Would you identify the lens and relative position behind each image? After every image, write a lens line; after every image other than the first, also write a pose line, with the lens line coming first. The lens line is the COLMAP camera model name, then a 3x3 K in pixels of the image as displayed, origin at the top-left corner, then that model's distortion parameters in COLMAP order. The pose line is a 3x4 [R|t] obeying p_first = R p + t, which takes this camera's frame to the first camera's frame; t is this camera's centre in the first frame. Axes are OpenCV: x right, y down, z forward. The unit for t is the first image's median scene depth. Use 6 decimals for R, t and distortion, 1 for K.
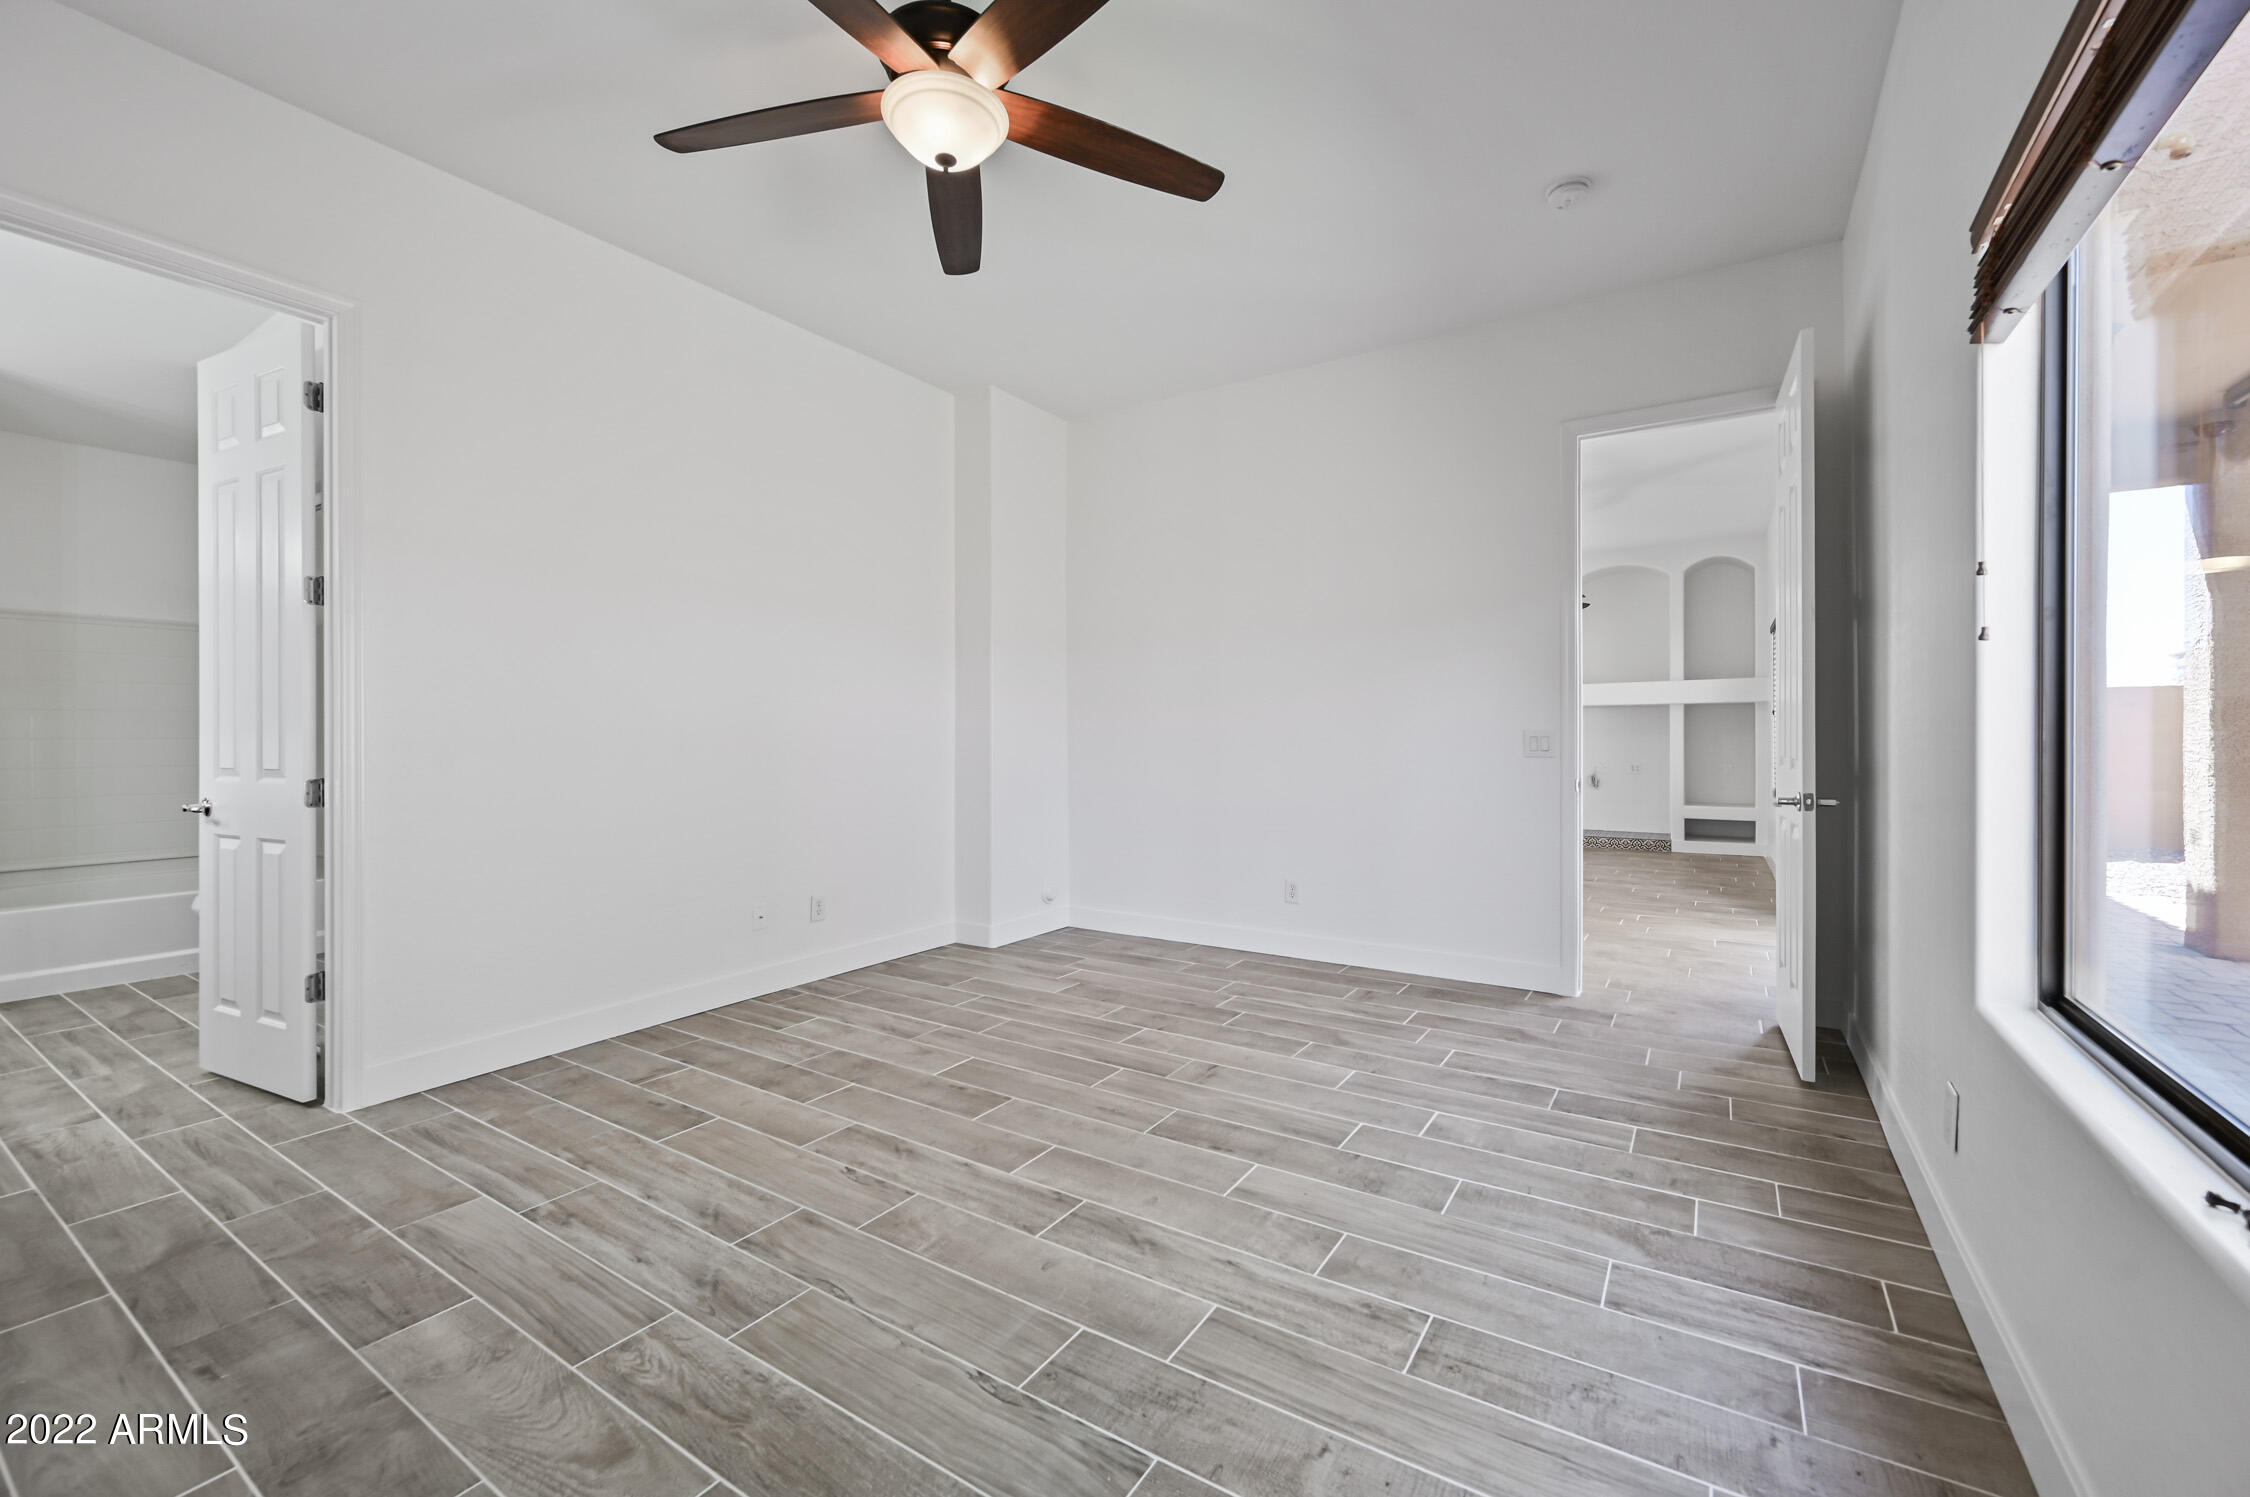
lens RADIAL K [[897.4, 0, 1130.0], [0, 897.4, 753.2], [0, 0, 1]] dist [-0.002076, 0.000622]
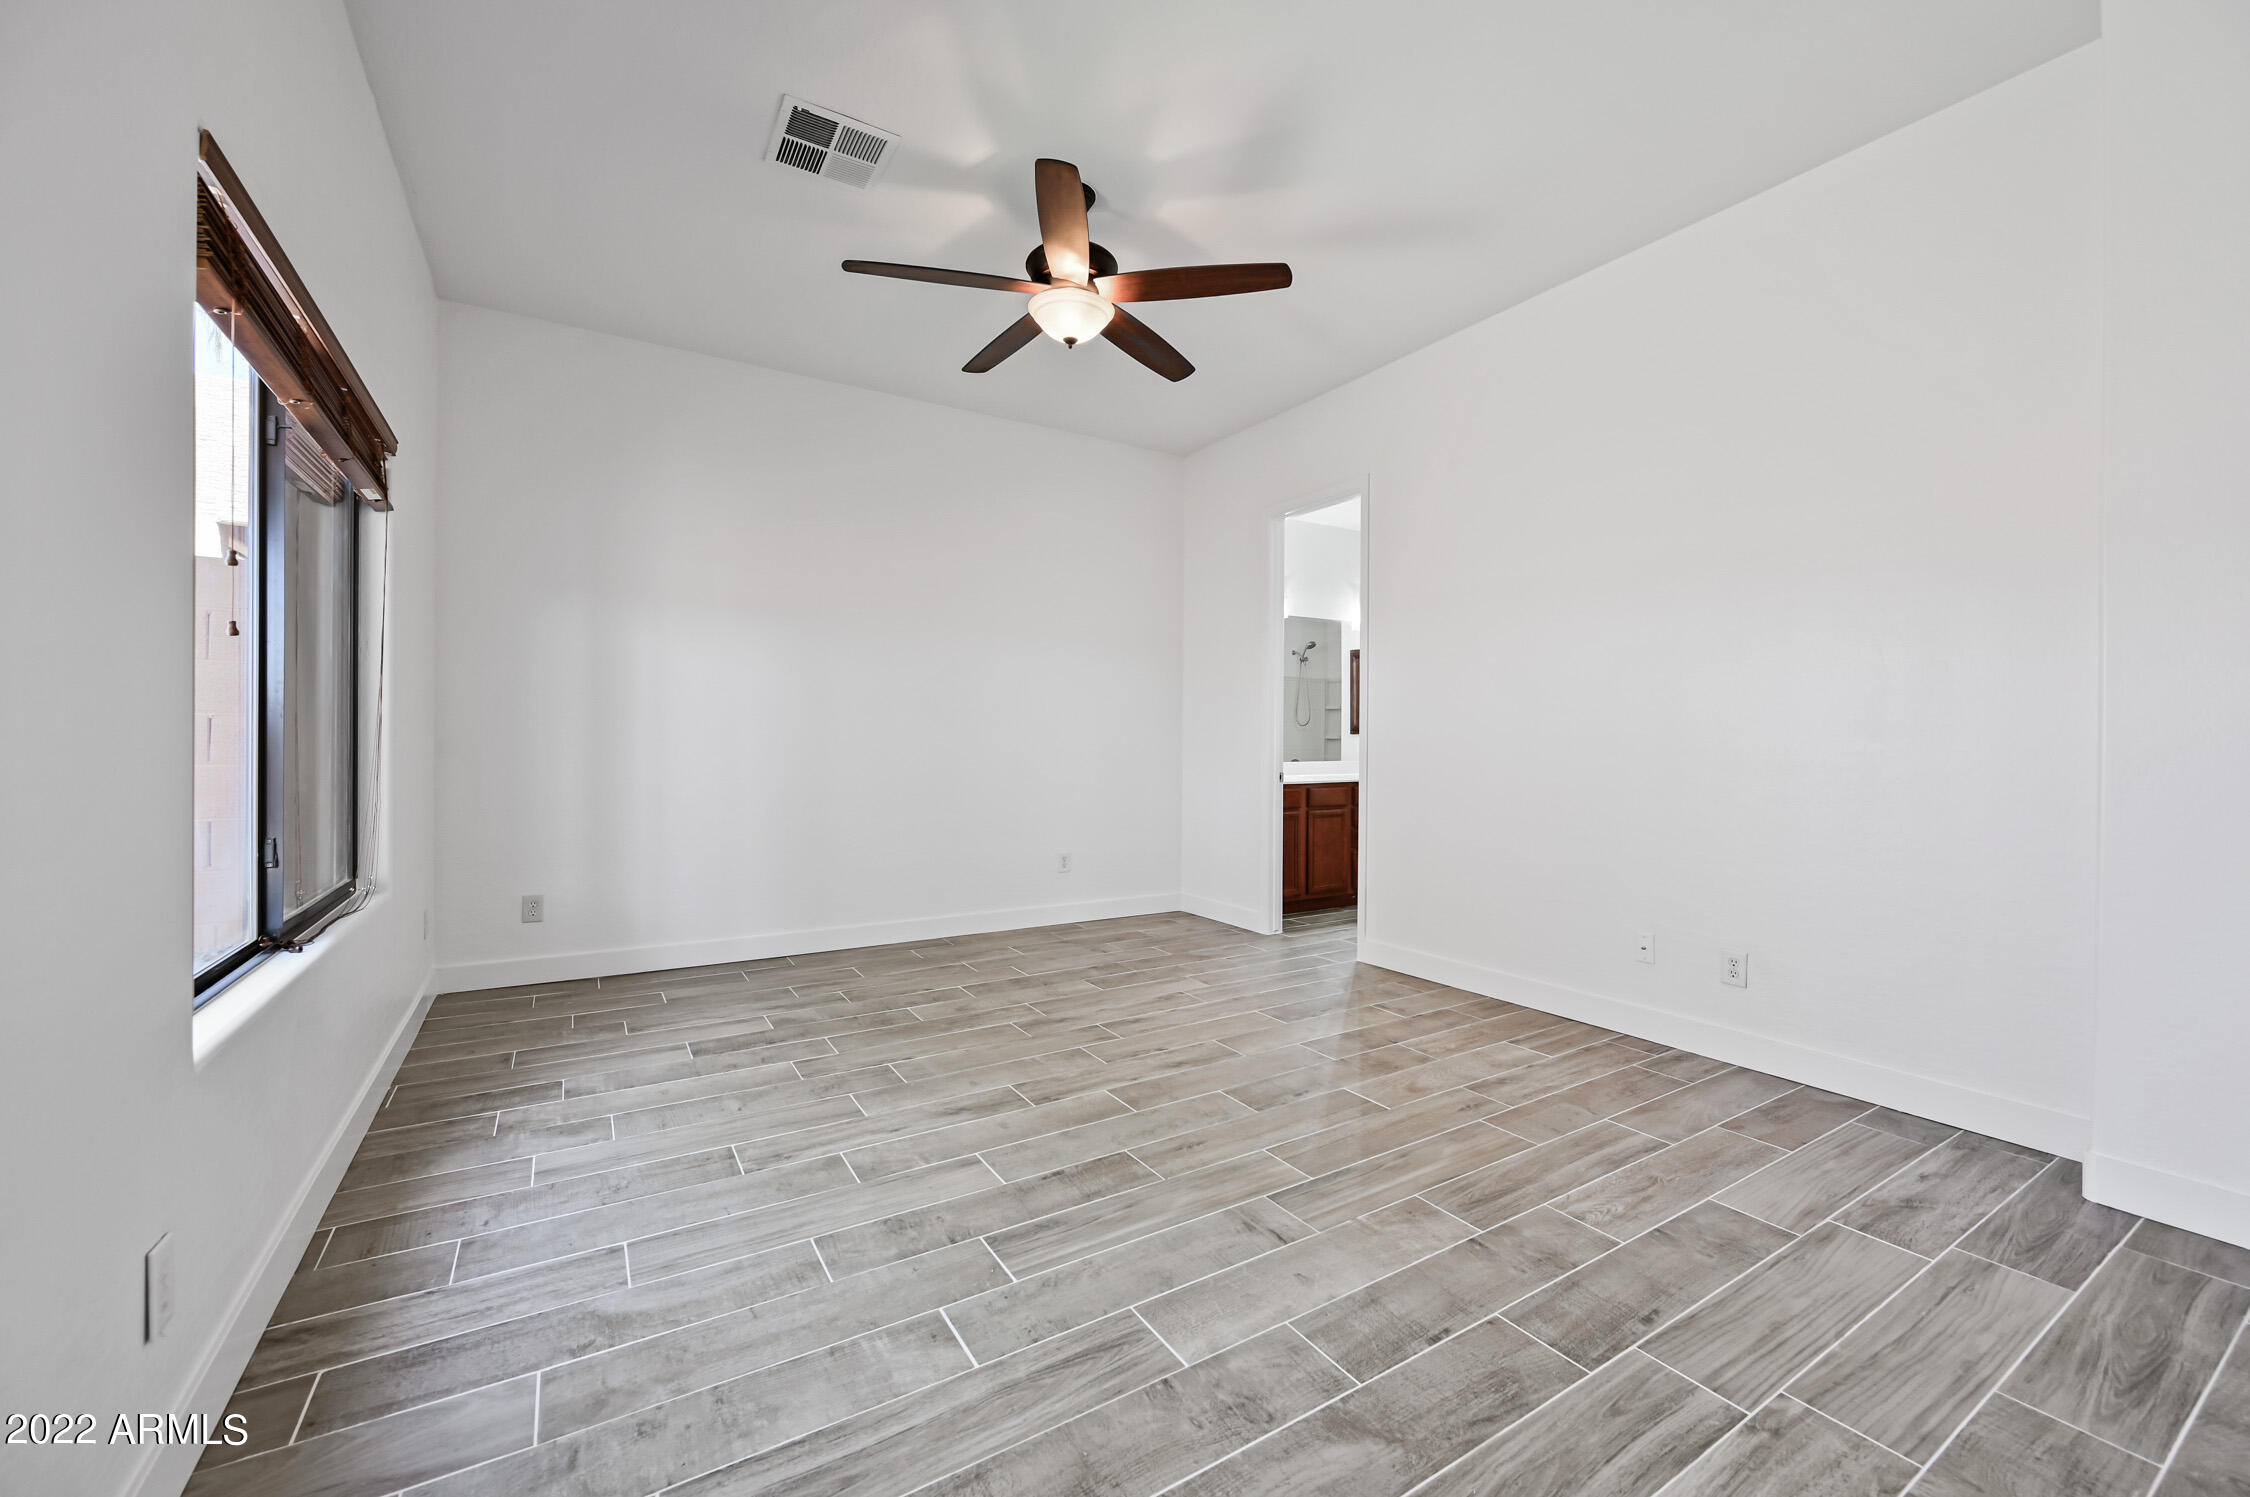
lens RADIAL K [[897.4, 0, 1124.7], [0, 897.4, 730.7], [0, 0, 1]] dist [-0.002076, 0.000622]
pose [[-0.424186, -0.006842, -0.905549, 1.071174], [-0.019568, 0.999807, 0.001613, -0.028483], [0.905363, 0.018404, -0.424239, 1.697958]]
